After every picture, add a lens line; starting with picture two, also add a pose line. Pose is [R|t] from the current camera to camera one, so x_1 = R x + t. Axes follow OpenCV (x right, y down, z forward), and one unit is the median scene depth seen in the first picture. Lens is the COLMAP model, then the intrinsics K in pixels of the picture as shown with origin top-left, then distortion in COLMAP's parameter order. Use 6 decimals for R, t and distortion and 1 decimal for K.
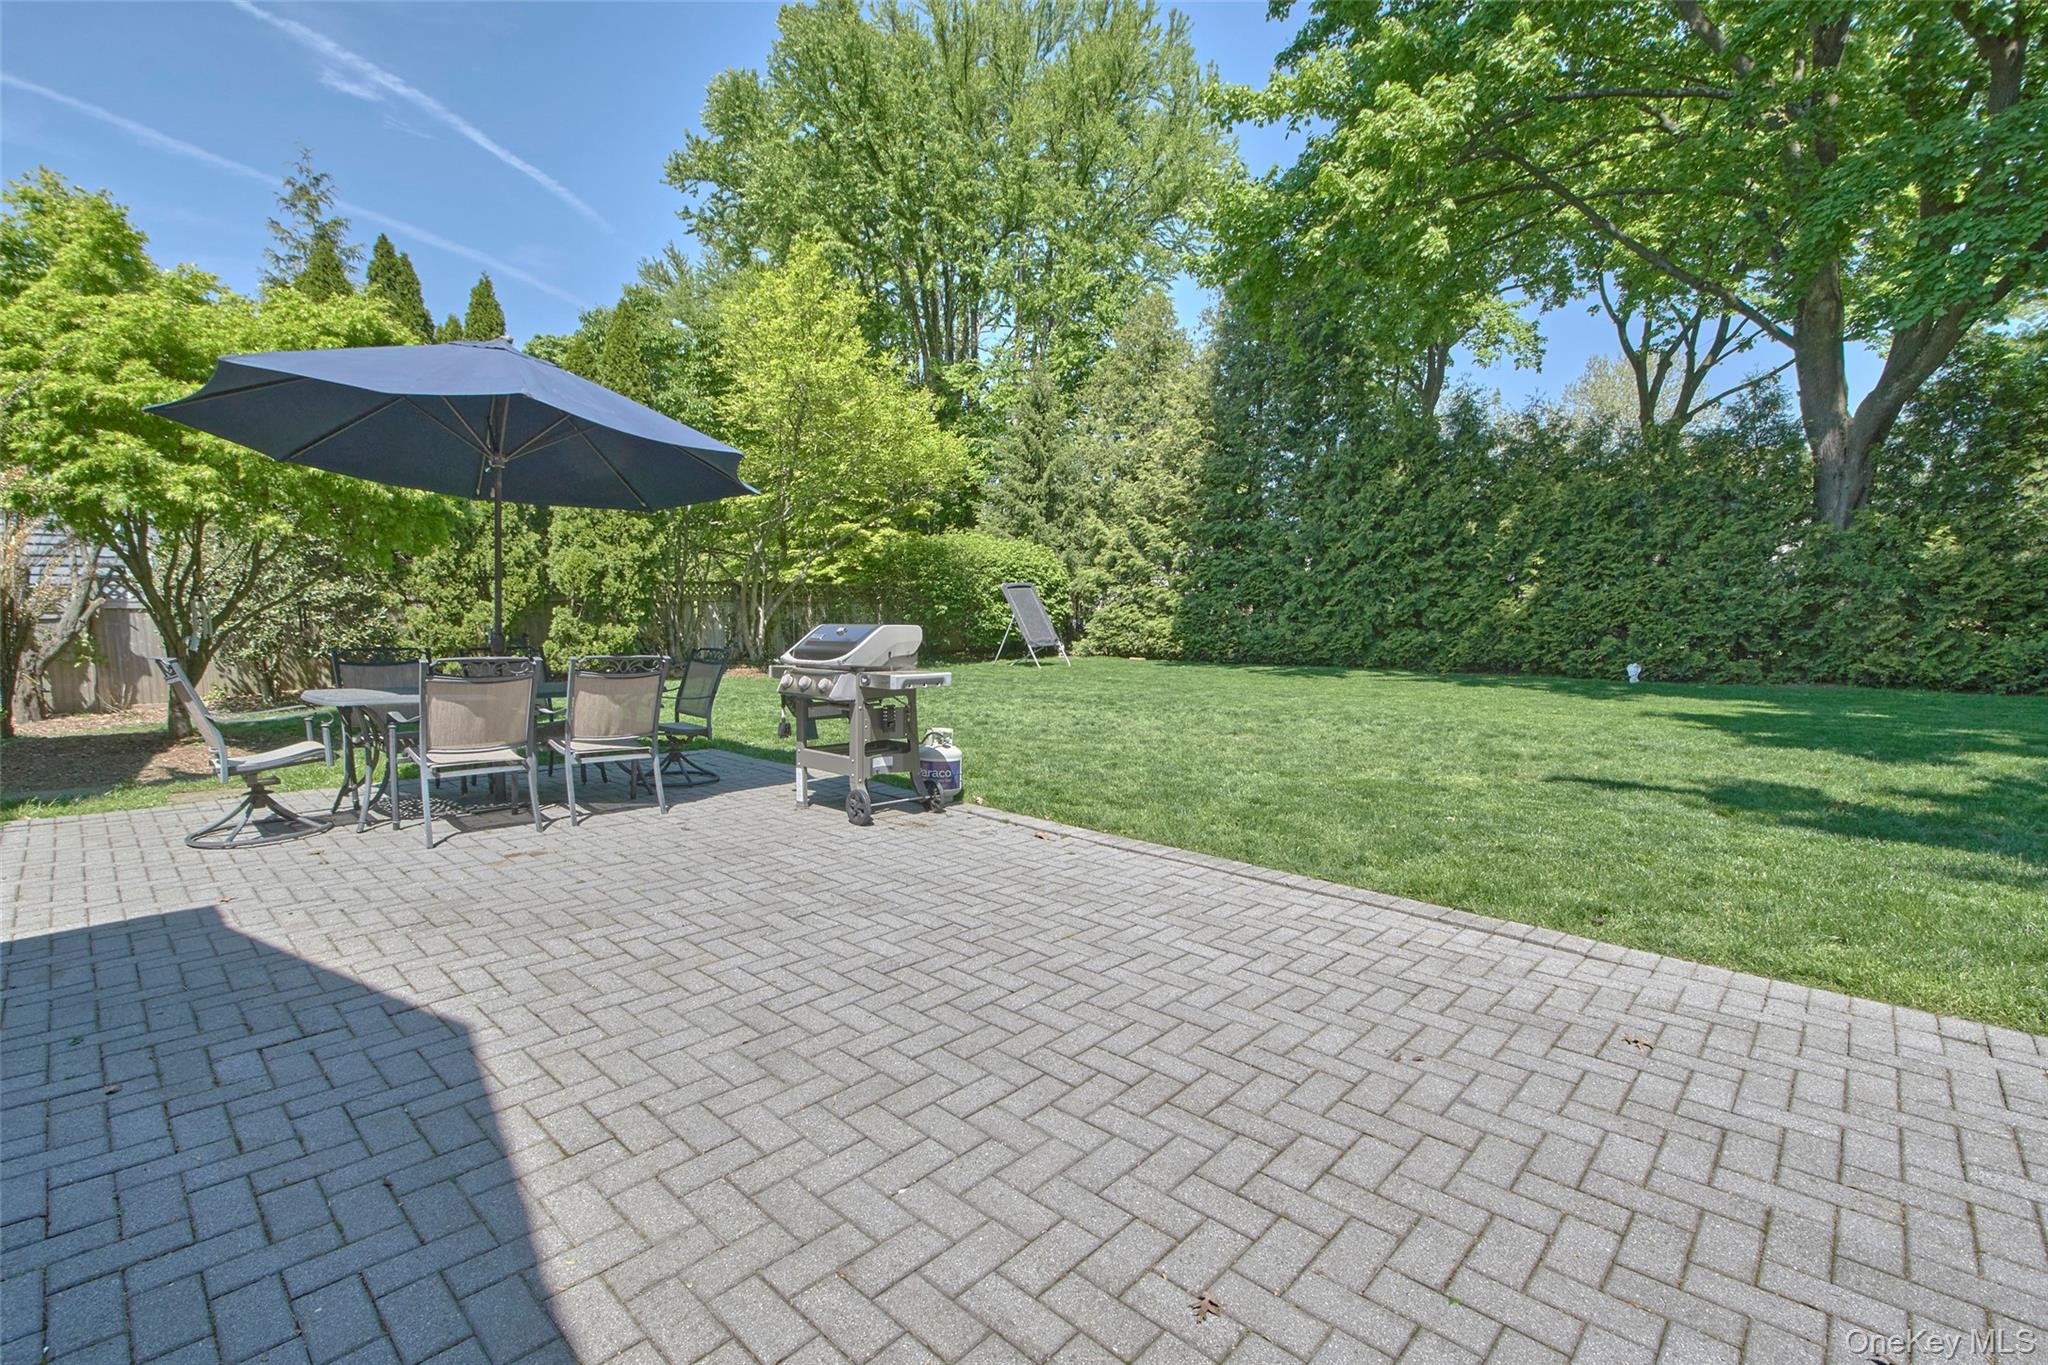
lens RADIAL K [[908.1, 0, 1029.6], [0, 908.1, 706.0], [0, 0, 1]] dist [0.026653, -0.022505]
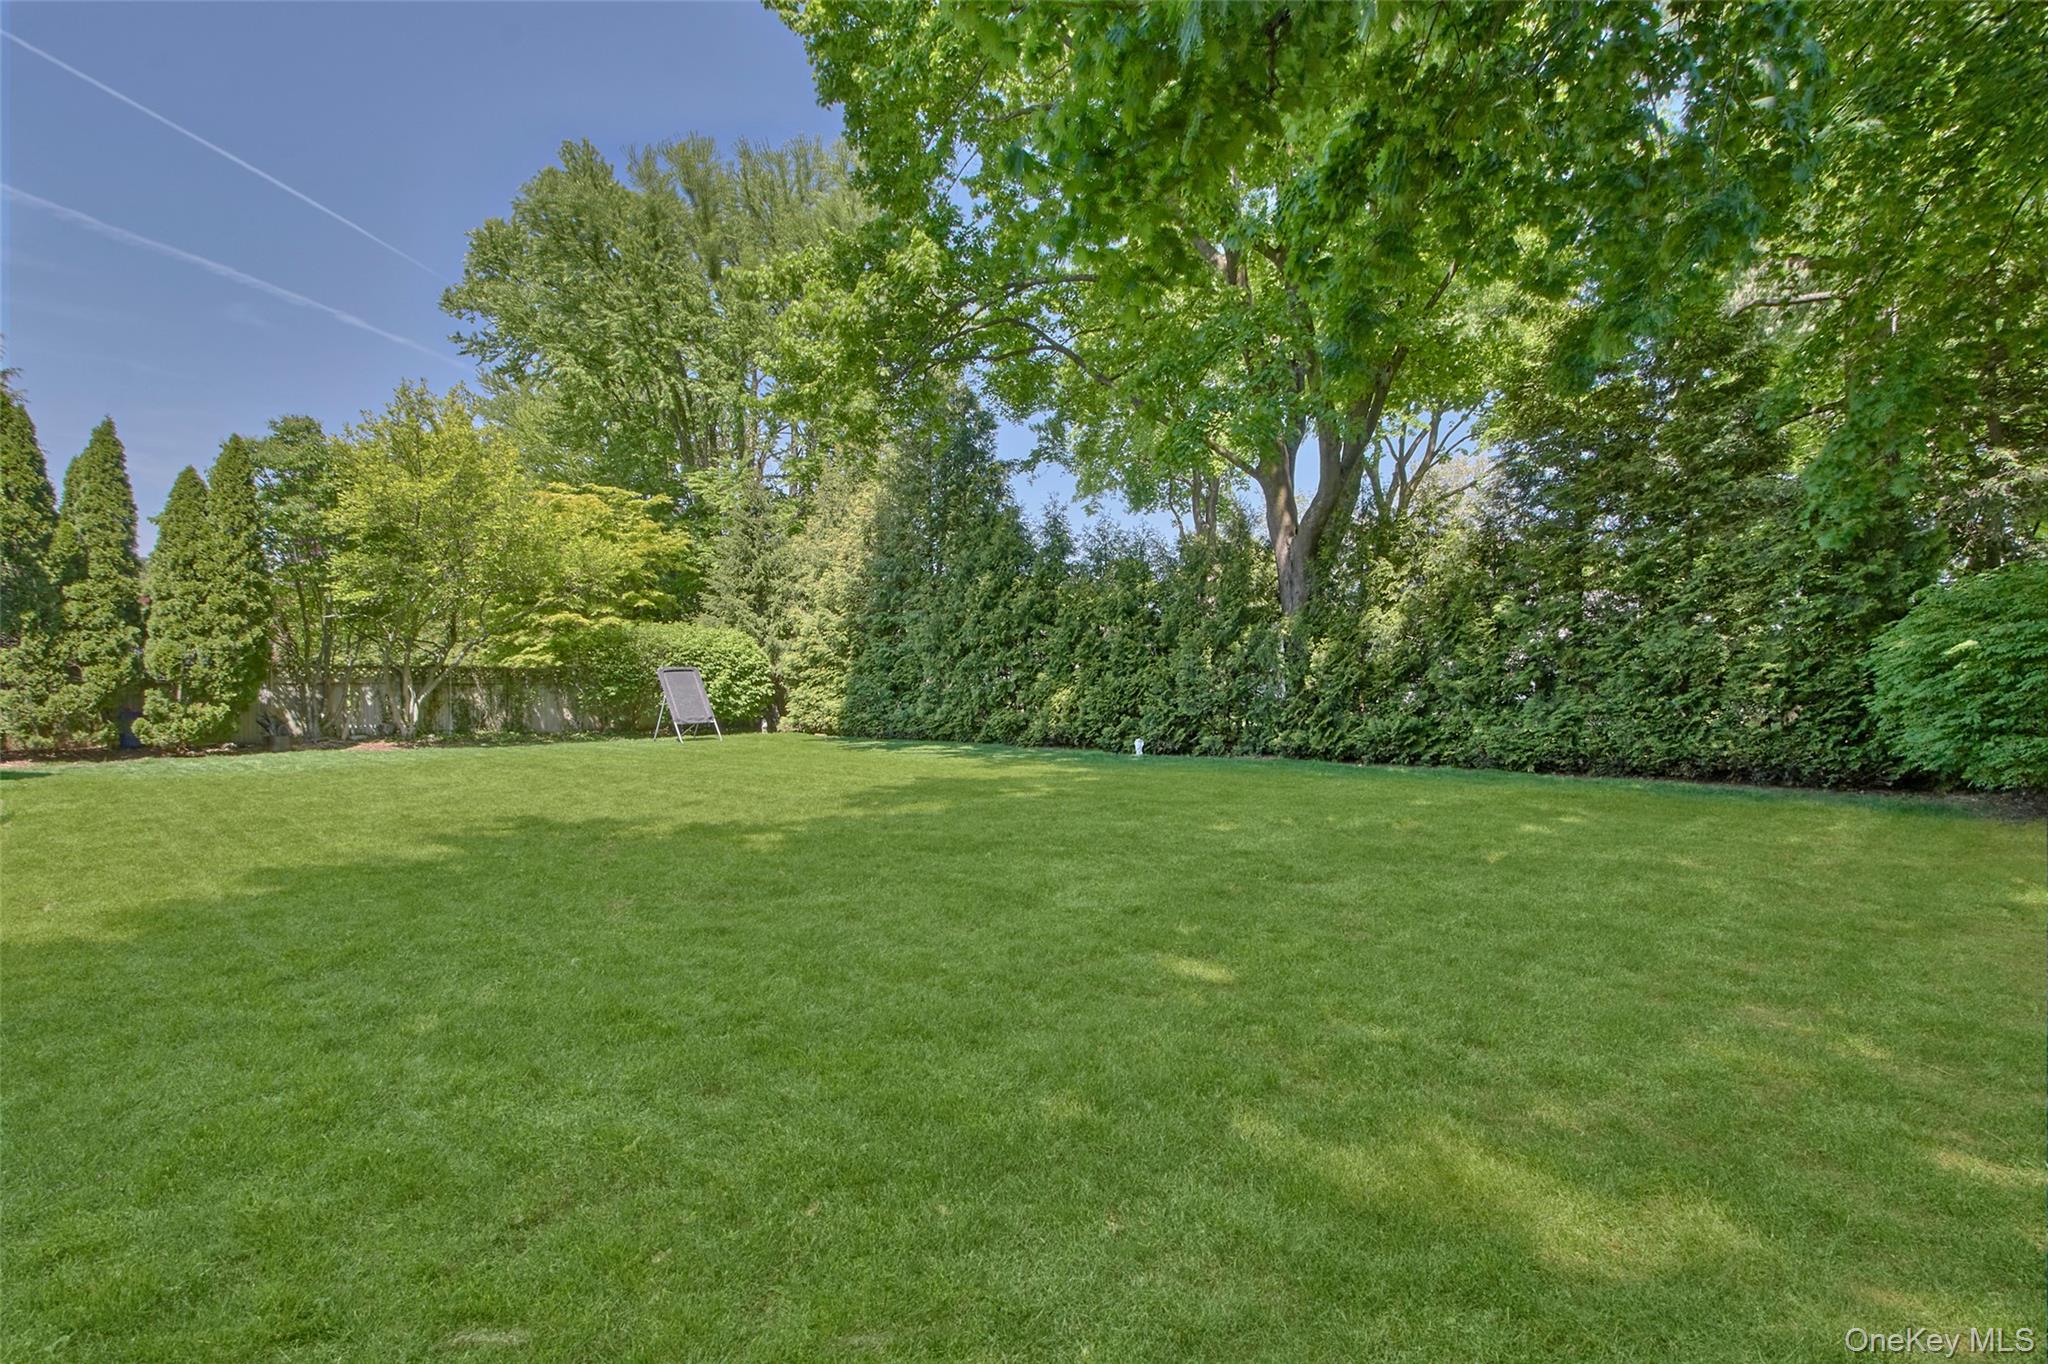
lens RADIAL K [[908.1, 0, 1029.6], [0, 908.1, 705.5], [0, 0, 1]] dist [0.026653, -0.022505]
pose [[0.999769, 0.001553, 0.021446, 0.440716], [0.000304, 0.996268, -0.086318, 0.009983], [-0.021500, 0.086304, 0.996037, -0.140370]]
